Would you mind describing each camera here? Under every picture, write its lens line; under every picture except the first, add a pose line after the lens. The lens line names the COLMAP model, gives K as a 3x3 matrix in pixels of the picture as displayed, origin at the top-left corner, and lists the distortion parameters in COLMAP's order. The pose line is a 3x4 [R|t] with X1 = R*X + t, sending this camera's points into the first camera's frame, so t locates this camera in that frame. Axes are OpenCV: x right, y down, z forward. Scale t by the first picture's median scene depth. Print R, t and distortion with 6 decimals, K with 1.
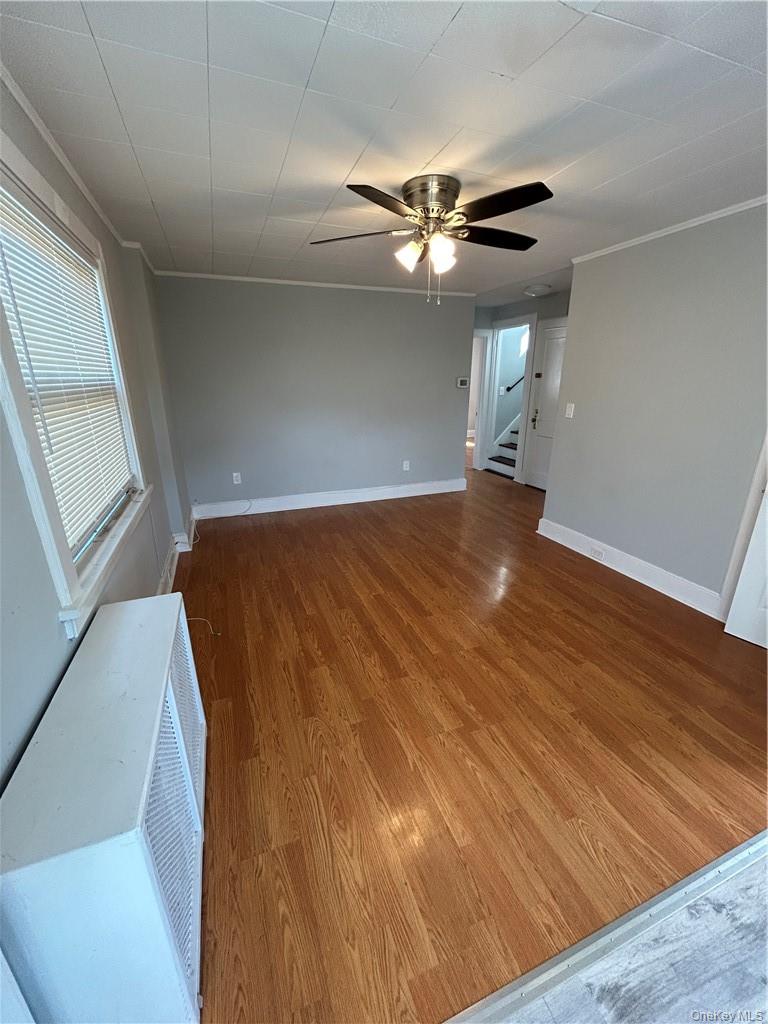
lens RADIAL K [[417.4, 0, 384.5], [0, 417.4, 509.8], [0, 0, 1]] dist [0.000251, -0.000554]
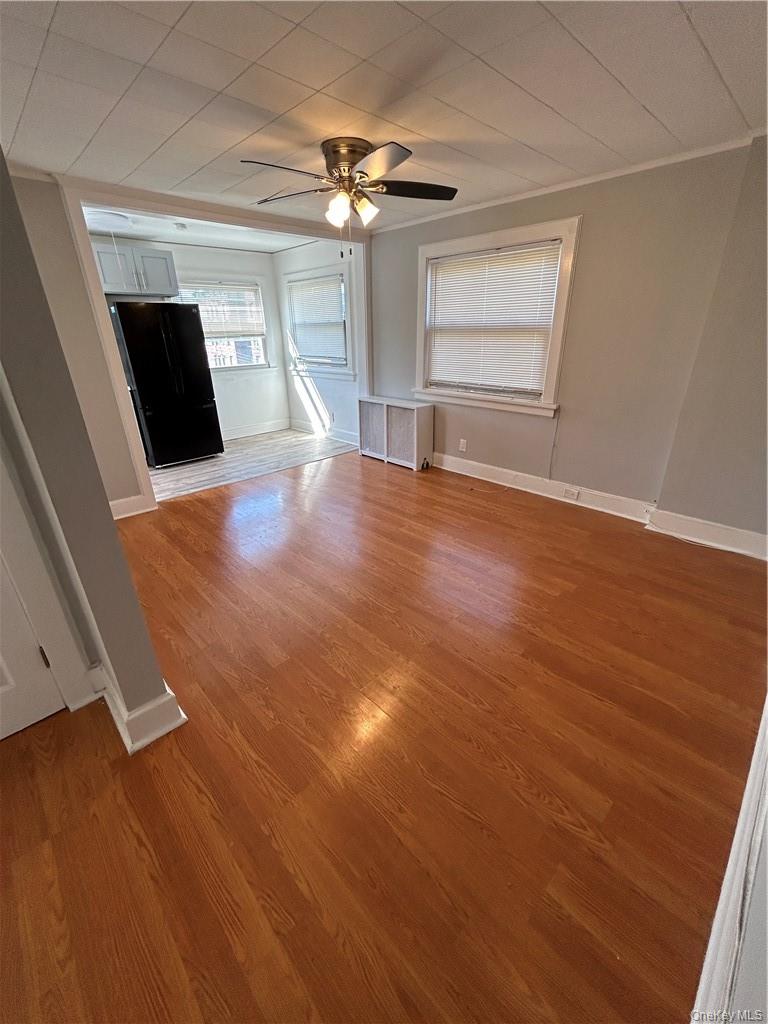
lens RADIAL K [[417.4, 0, 384.5], [0, 417.4, 509.8], [0, 0, 1]] dist [0.000251, -0.000554]
pose [[-0.918631, 0.173271, -0.355099, 0.465178], [-0.103996, 0.760999, 0.640364, -0.602010], [0.381186, 0.625187, -0.681057, 1.912336]]
